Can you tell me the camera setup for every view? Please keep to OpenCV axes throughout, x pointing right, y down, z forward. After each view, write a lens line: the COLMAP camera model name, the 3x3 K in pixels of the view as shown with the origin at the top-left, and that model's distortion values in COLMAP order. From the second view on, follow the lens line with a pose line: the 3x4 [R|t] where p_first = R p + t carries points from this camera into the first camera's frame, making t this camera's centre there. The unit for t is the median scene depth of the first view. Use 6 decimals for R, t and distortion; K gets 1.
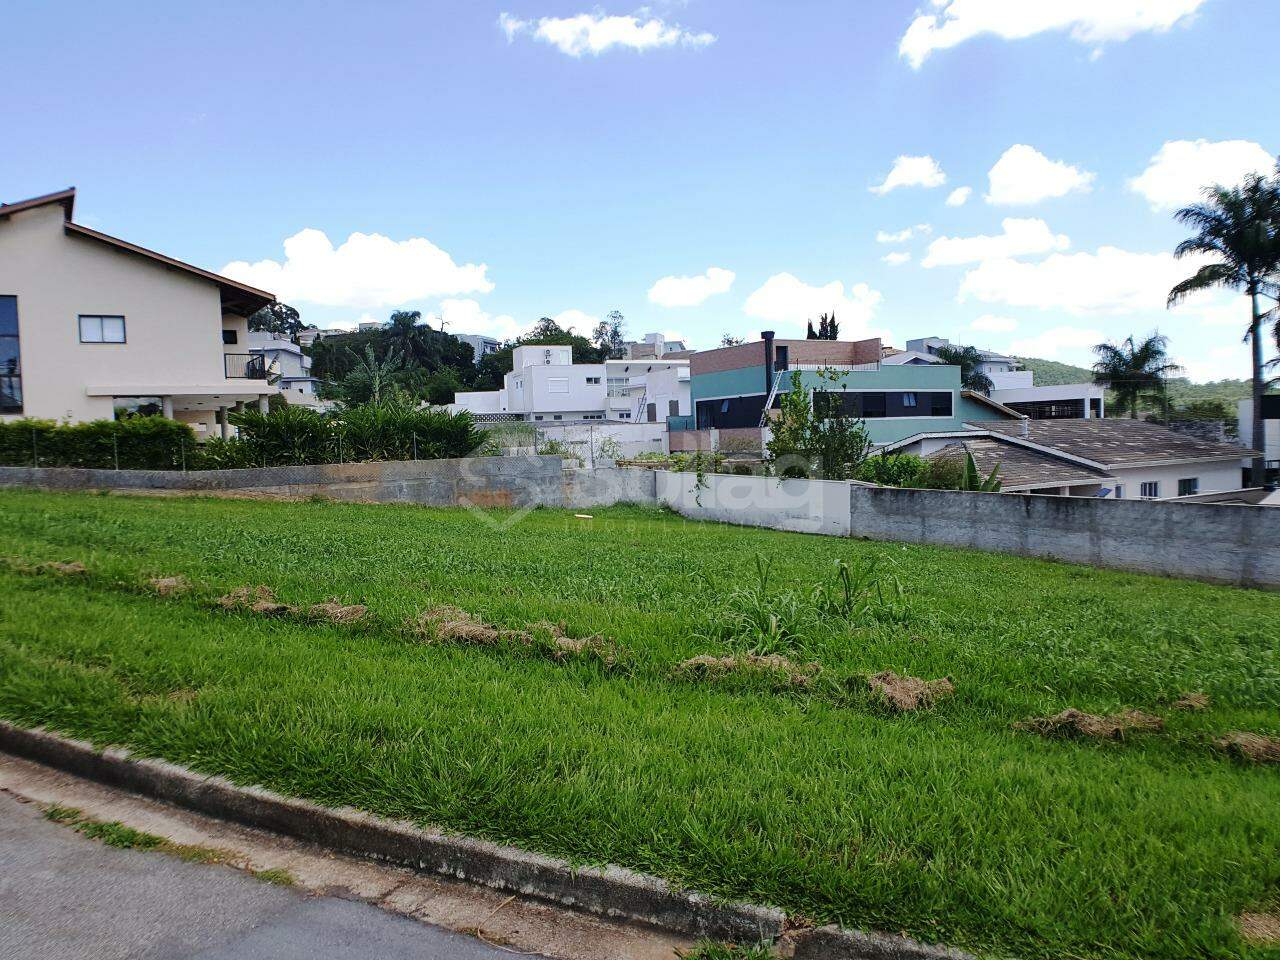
lens RADIAL K [[877.9, 0, 628.3], [0, 877.9, 514.0], [0, 0, 1]] dist [-0.052194, -0.026196]
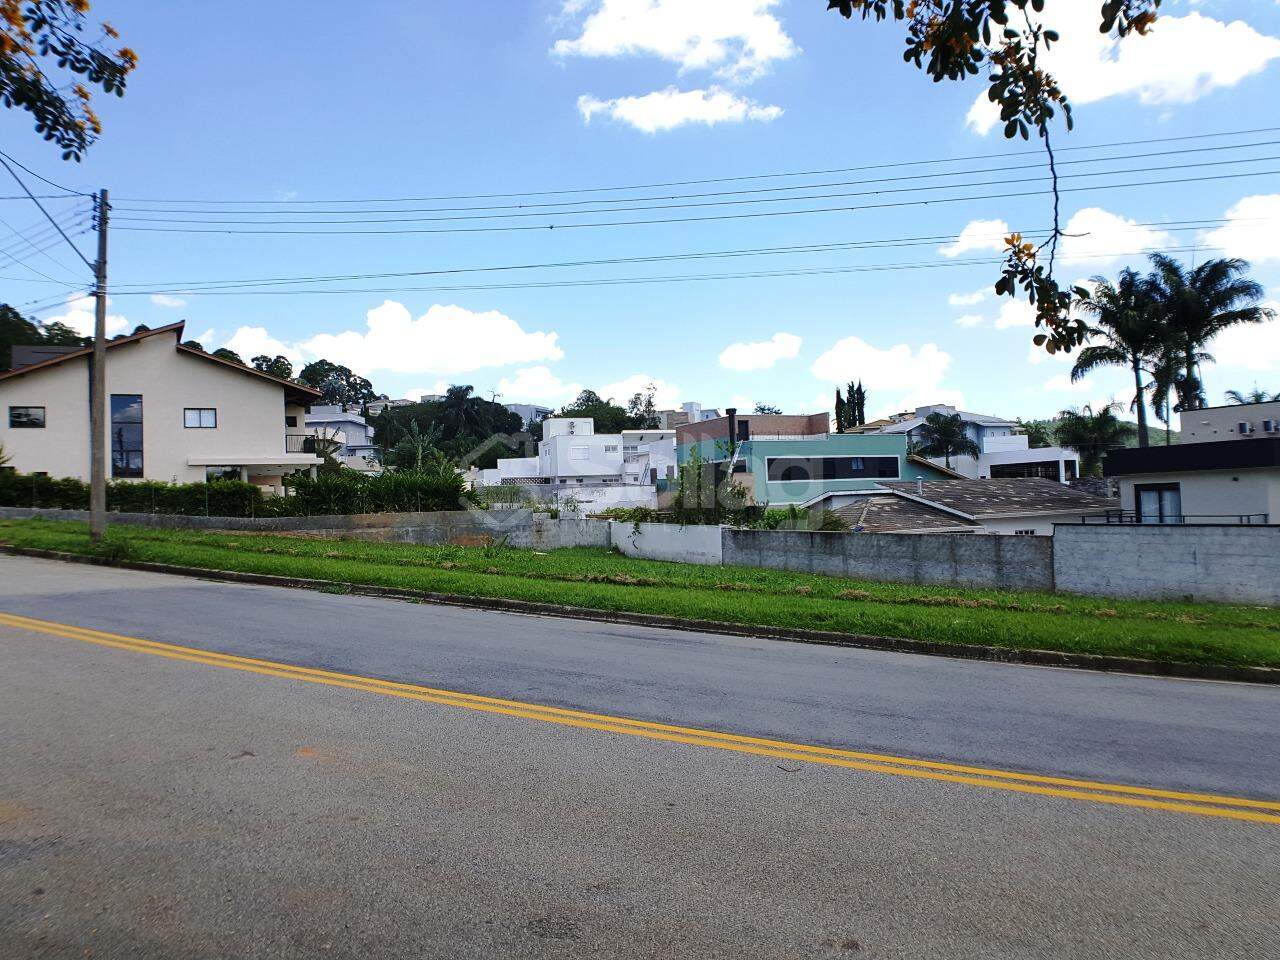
lens RADIAL K [[877.9, 0, 631.5], [0, 877.9, 497.2], [0, 0, 1]] dist [-0.052194, -0.026196]
pose [[0.997293, -0.002905, -0.073467, 0.142851], [-0.003774, 0.995879, -0.090619, 0.028992], [0.073427, 0.090651, 0.993172, -0.253464]]
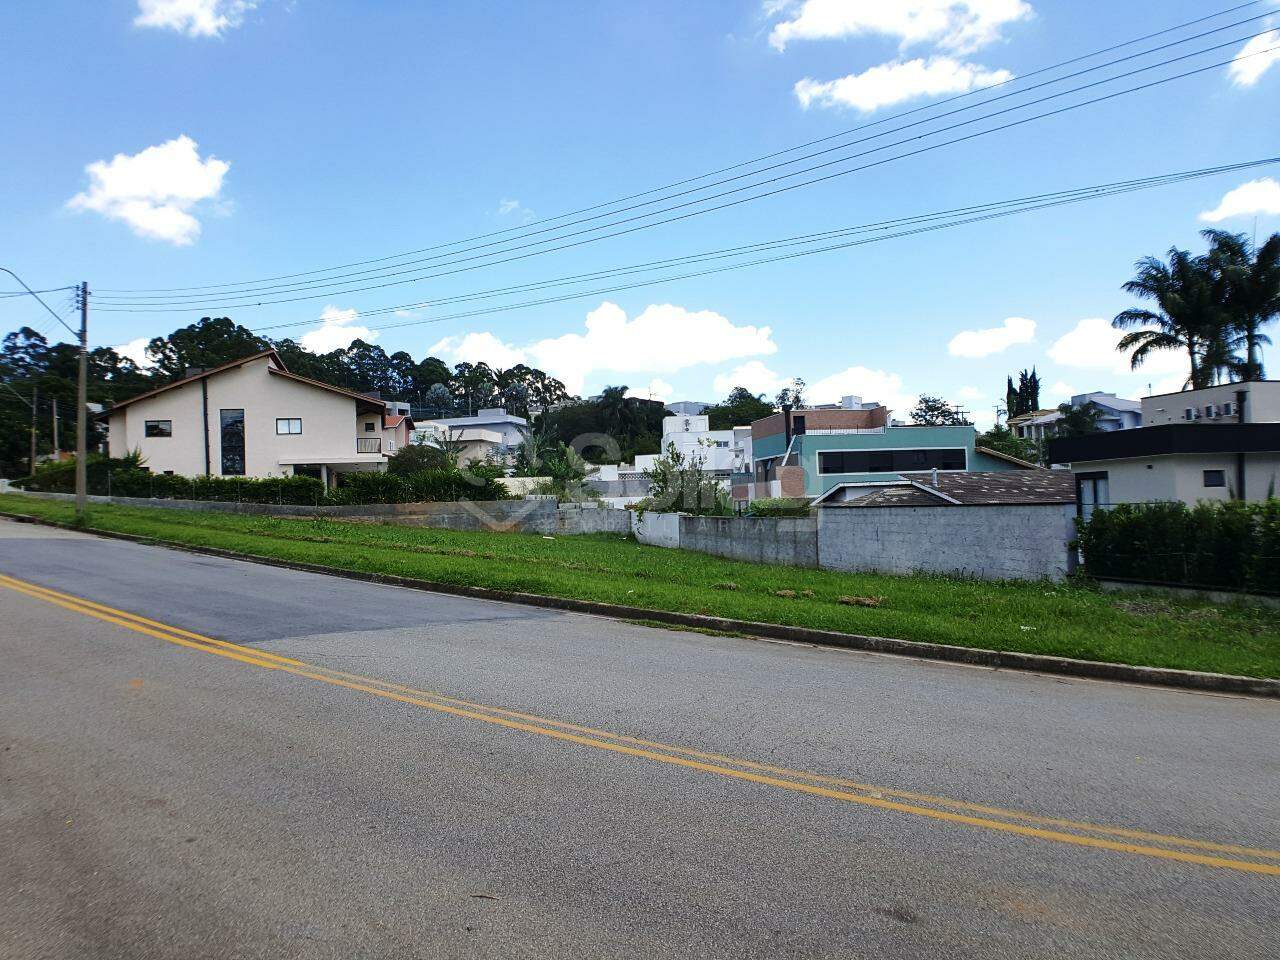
lens RADIAL K [[883.7, 0, 624.4], [0, 883.7, 514.9], [0, 0, 1]] dist [-0.058580, -0.009280]
pose [[0.947639, 0.002032, -0.319338, 0.439428], [-0.023473, 0.997718, -0.063310, 0.044651], [0.318480, 0.067491, 0.945524, -0.334431]]
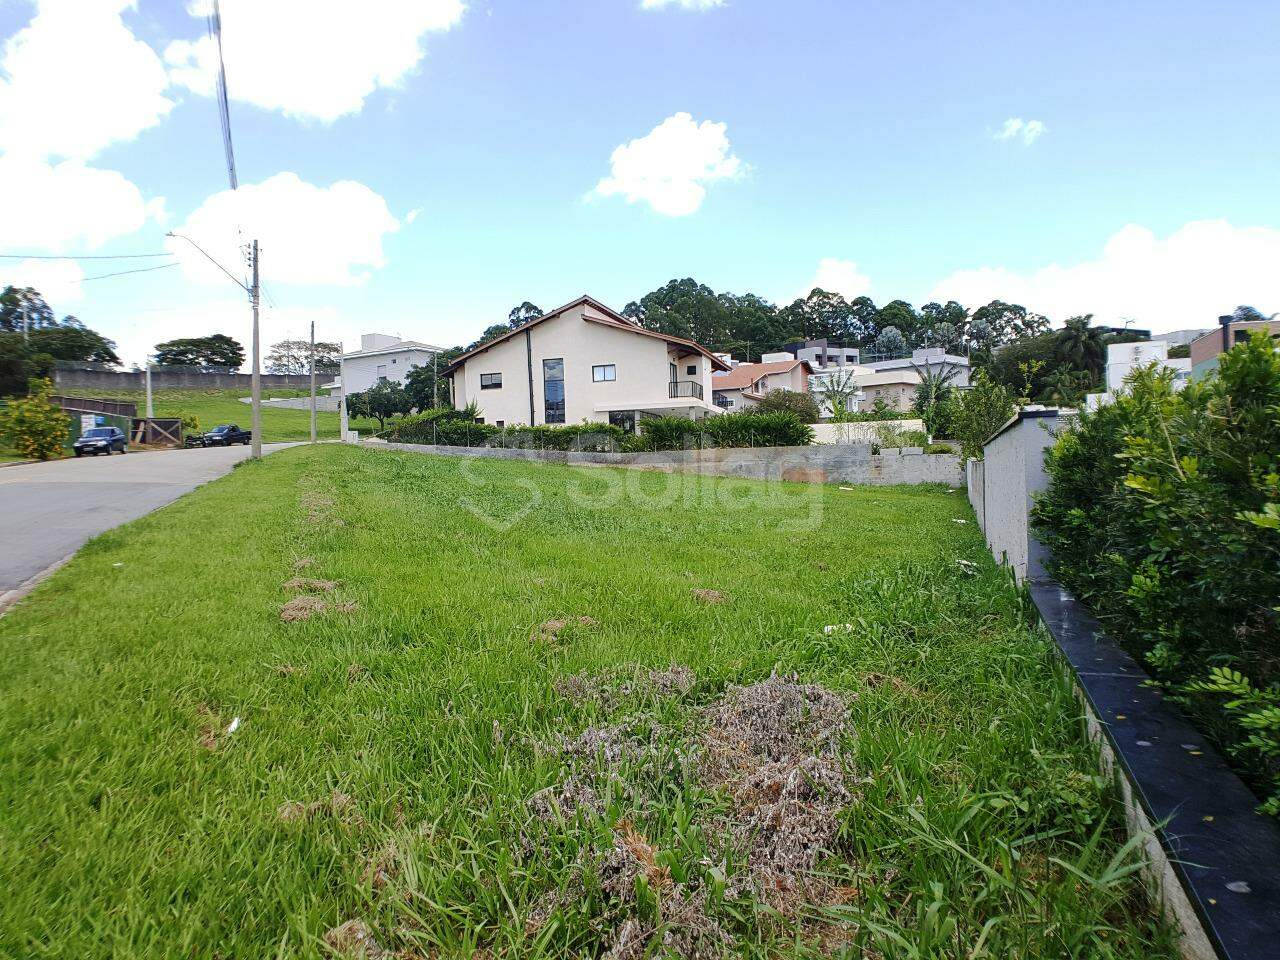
lens RADIAL K [[883.7, 0, 621.7], [0, 883.7, 516.3], [0, 0, 1]] dist [-0.058580, -0.009280]
pose [[0.644010, 0.046727, -0.763588, 0.573532], [-0.054150, 0.998414, 0.015427, 0.032865], [0.763098, 0.031413, 0.645519, -0.091159]]
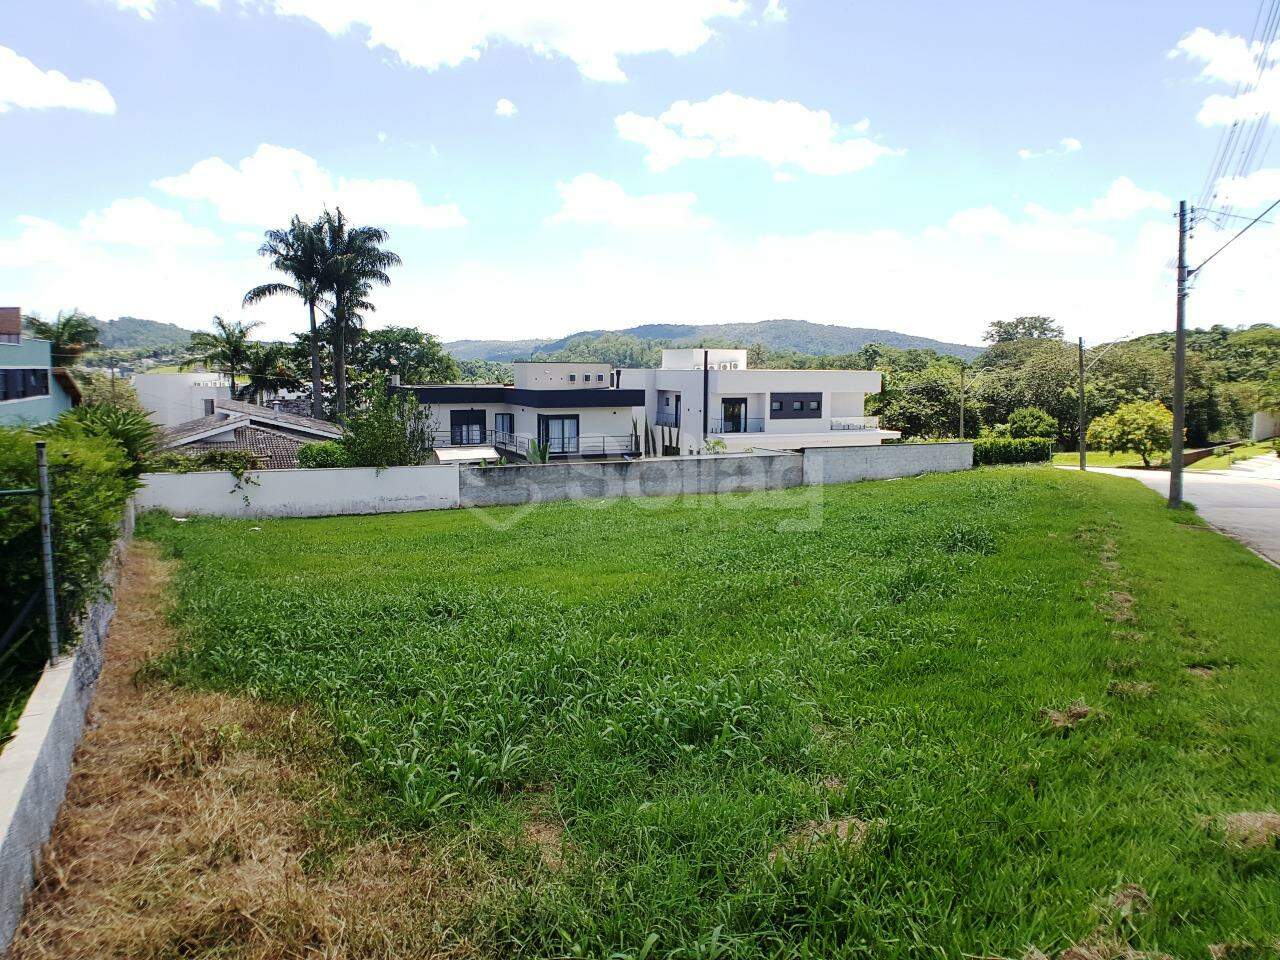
lens RADIAL K [[877.9, 0, 644.3], [0, 877.9, 452.4], [0, 0, 1]] dist [-0.052194, -0.026196]
pose [[0.088598, -0.059666, 0.994279, -0.668737], [0.078268, 0.995535, 0.052767, -0.068125], [-0.992988, 0.073145, 0.092872, 0.402469]]
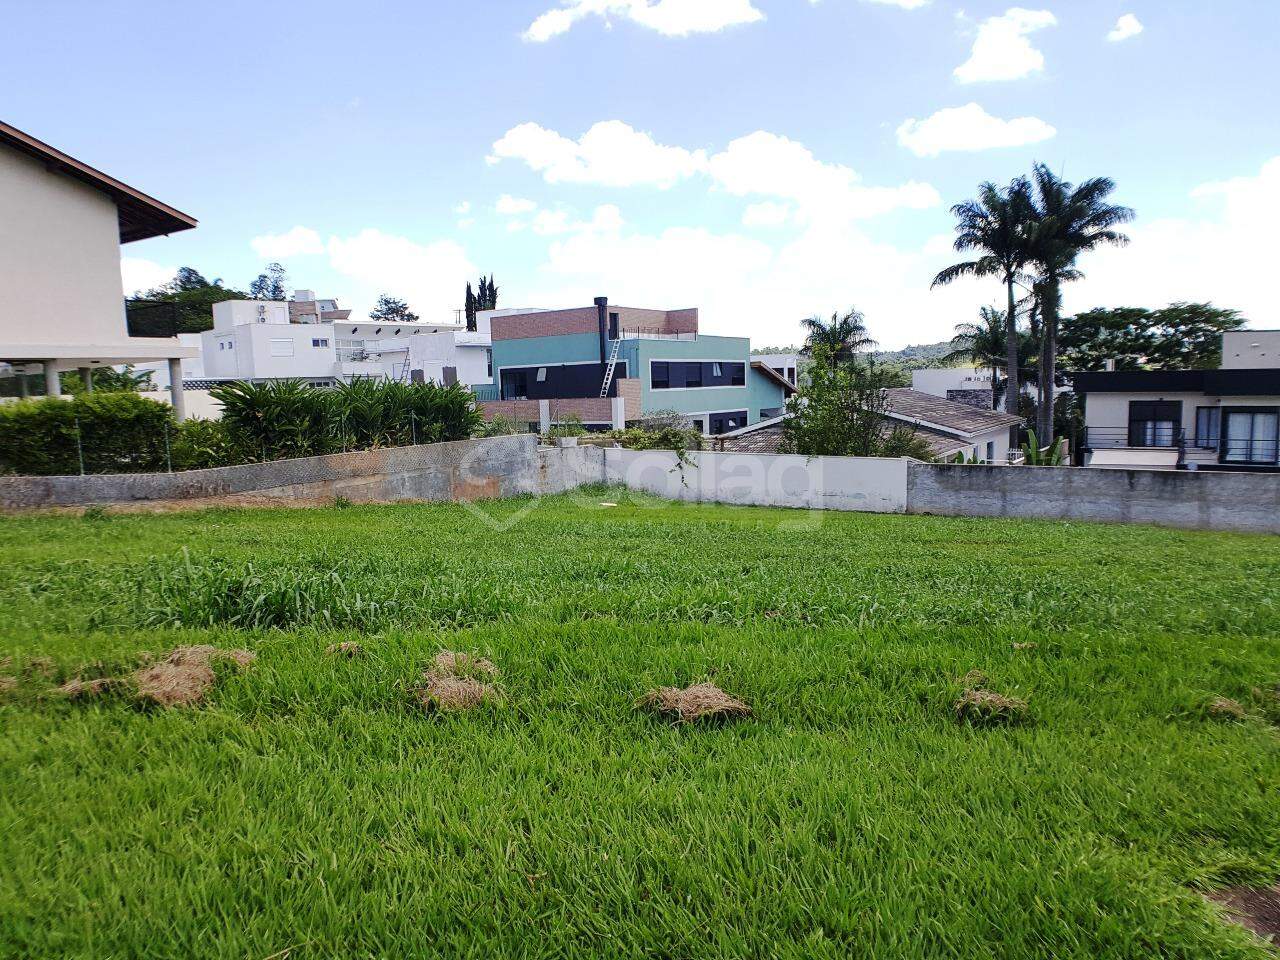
lens RADIAL K [[877.9, 0, 612.1], [0, 877.9, 512.8], [0, 0, 1]] dist [-0.052194, -0.026196]
pose [[0.902409, -0.056103, 0.427213, -0.324063], [0.038895, 0.998046, 0.048910, -0.024692], [-0.429122, -0.027520, 0.902827, 0.155985]]
